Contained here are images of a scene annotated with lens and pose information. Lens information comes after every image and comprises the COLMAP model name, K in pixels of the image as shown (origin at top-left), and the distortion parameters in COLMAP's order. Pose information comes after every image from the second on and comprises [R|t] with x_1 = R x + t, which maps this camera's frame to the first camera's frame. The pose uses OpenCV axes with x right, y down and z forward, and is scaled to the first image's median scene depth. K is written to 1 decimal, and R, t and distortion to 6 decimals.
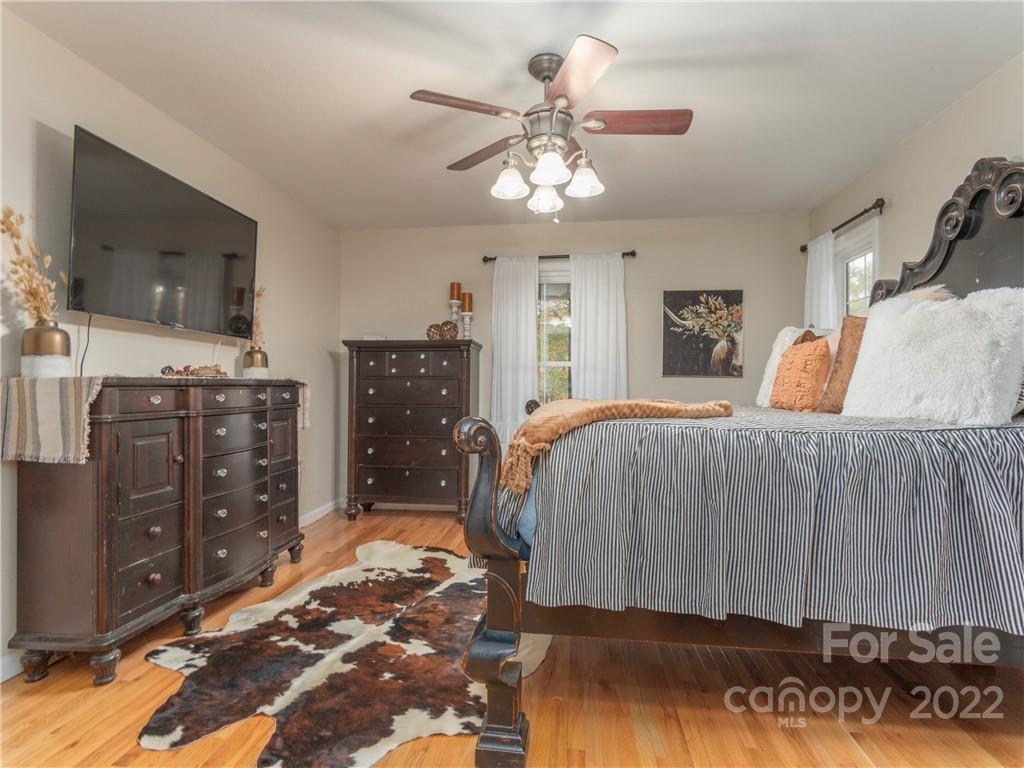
lens RADIAL K [[508.0, 0, 514.0], [0, 508.0, 382.7], [0, 0, 1]] dist [0.009133, -0.001073]
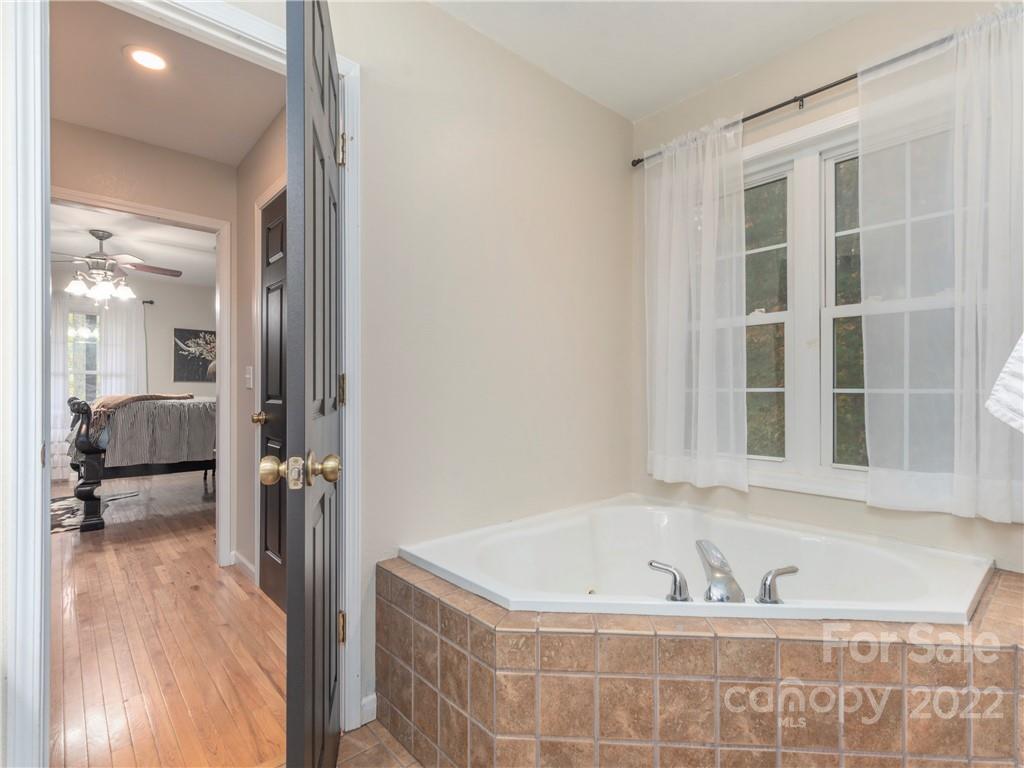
lens RADIAL K [[508.0, 0, 510.7], [0, 508.0, 386.0], [0, 0, 1]] dist [0.009133, -0.001073]
pose [[0.662329, 0.001366, 0.749212, -0.302905], [-0.004763, 0.999986, 0.002387, -0.011972], [-0.749198, -0.005150, 0.662326, -1.257309]]
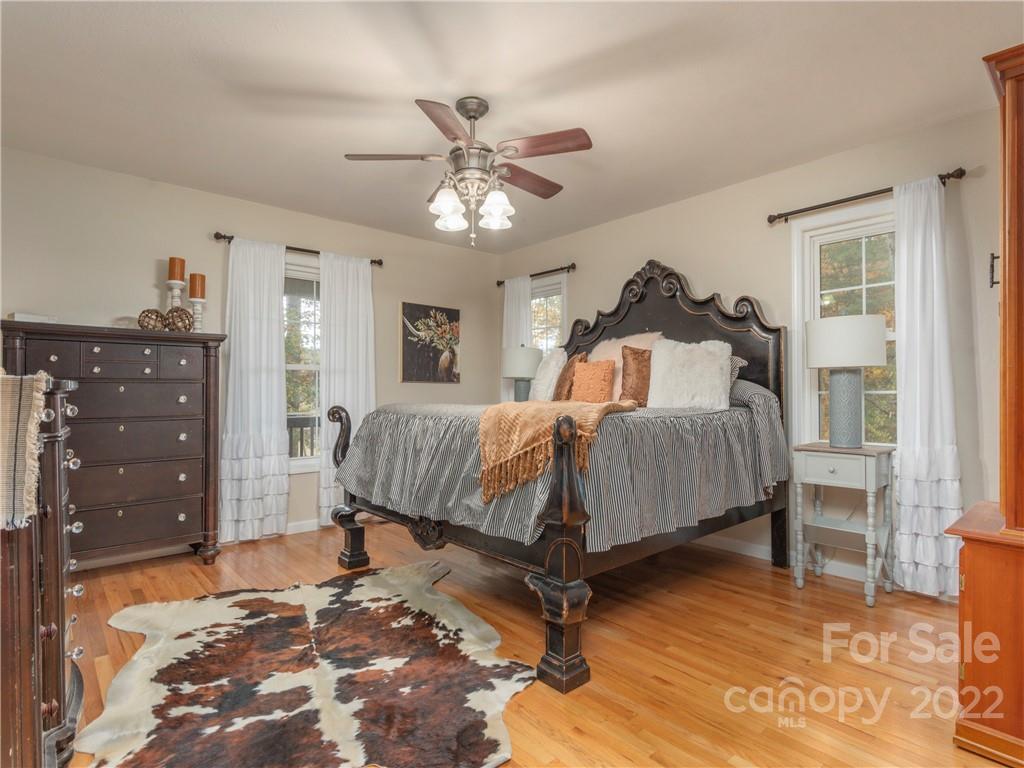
lens RADIAL K [[538.8, 0, 509.4], [0, 538.8, 385.8], [0, 0, 1]] dist [0.001164, 0.001606]
pose [[0.660520, 0.003992, 0.750798, -0.608784], [-0.001937, 0.999992, -0.003614, -0.000282], [-0.750806, 0.000933, 0.660522, 0.118360]]
